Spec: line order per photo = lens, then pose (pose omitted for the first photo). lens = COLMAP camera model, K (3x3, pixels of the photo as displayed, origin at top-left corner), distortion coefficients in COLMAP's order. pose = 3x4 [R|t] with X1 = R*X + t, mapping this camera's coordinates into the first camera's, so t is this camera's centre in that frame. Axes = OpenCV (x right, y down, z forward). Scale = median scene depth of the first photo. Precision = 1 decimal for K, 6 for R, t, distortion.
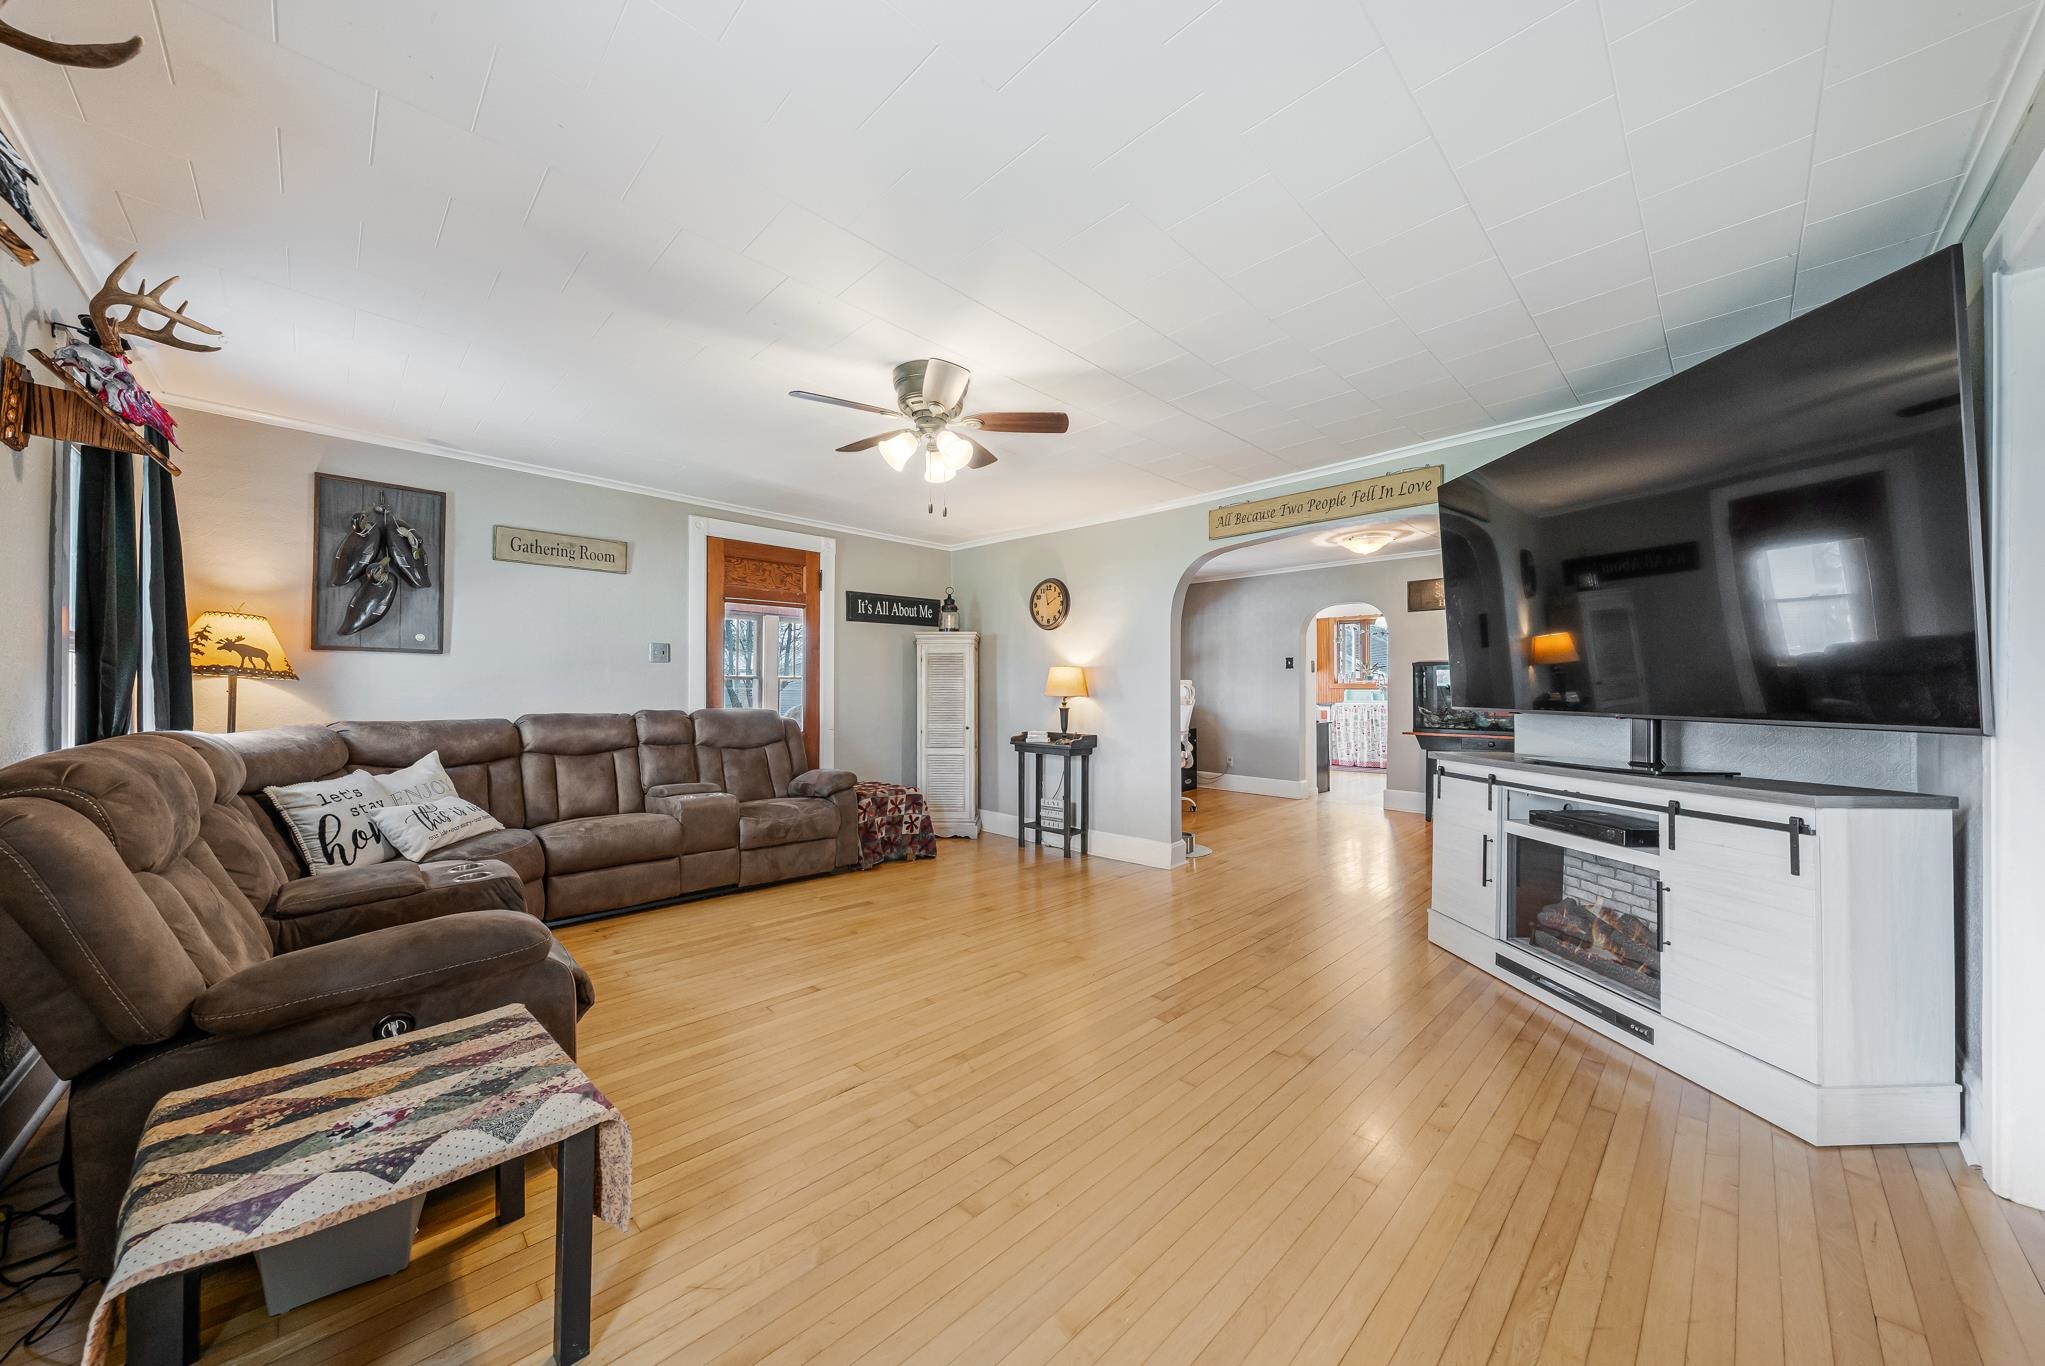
lens RADIAL K [[705.3, 0, 1019.3], [0, 705.3, 689.5], [0, 0, 1]] dist [-0.000782, -0.000034]
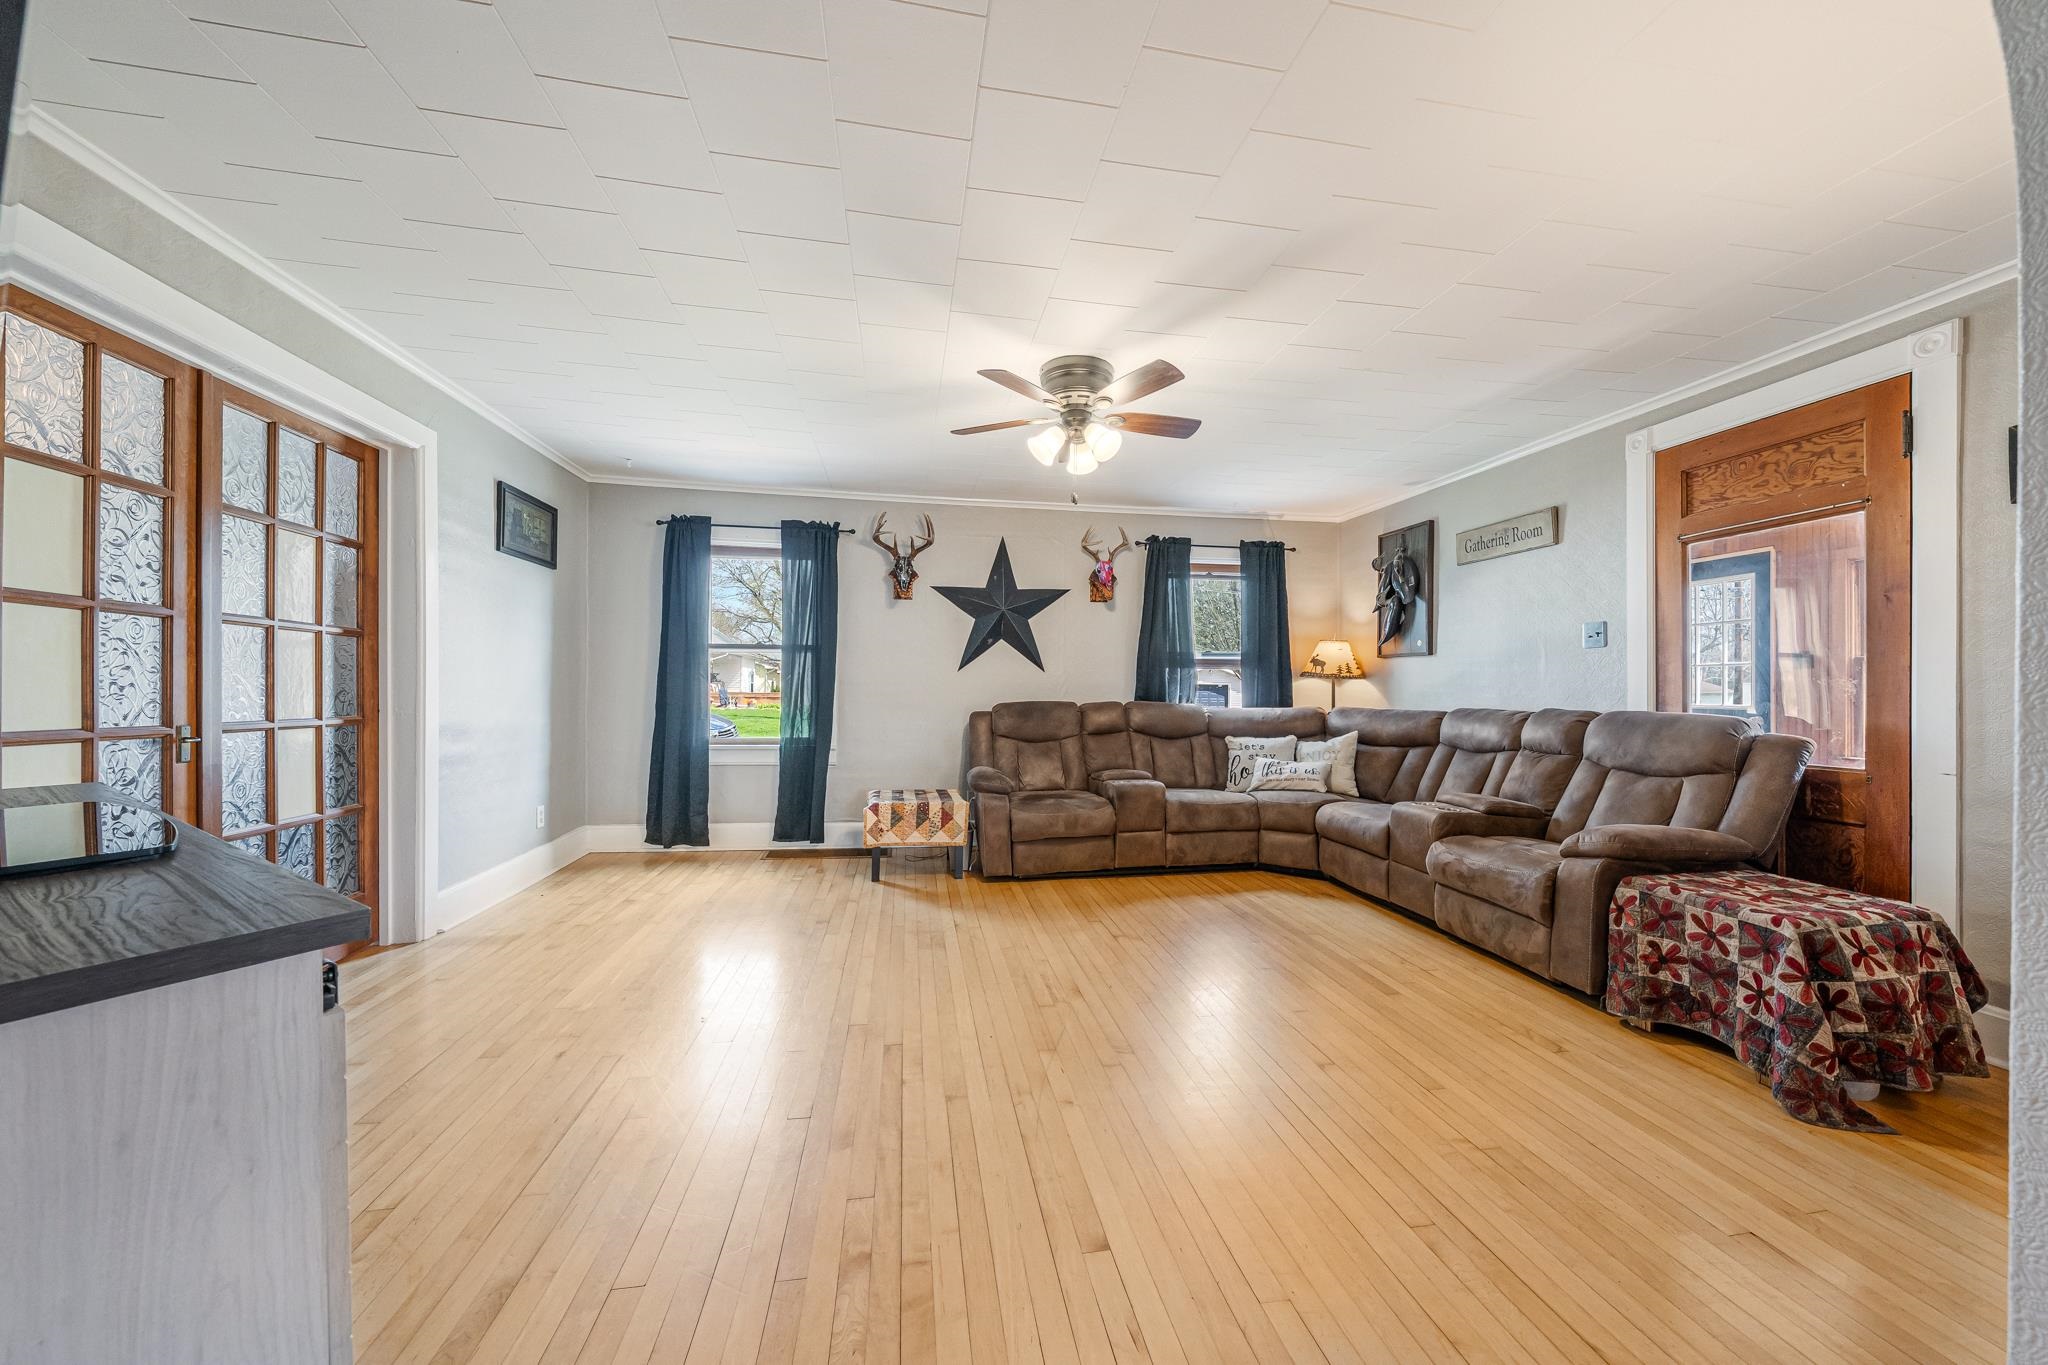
lens RADIAL K [[706.3, 0, 1026.9], [0, 706.3, 685.4], [0, 0, 1]] dist [-0.000782, -0.000034]
pose [[-0.556683, -0.005165, -0.830709, 0.458546], [0.000804, 0.999977, -0.006756, 0.007178], [0.830724, -0.004429, -0.556666, 0.900345]]
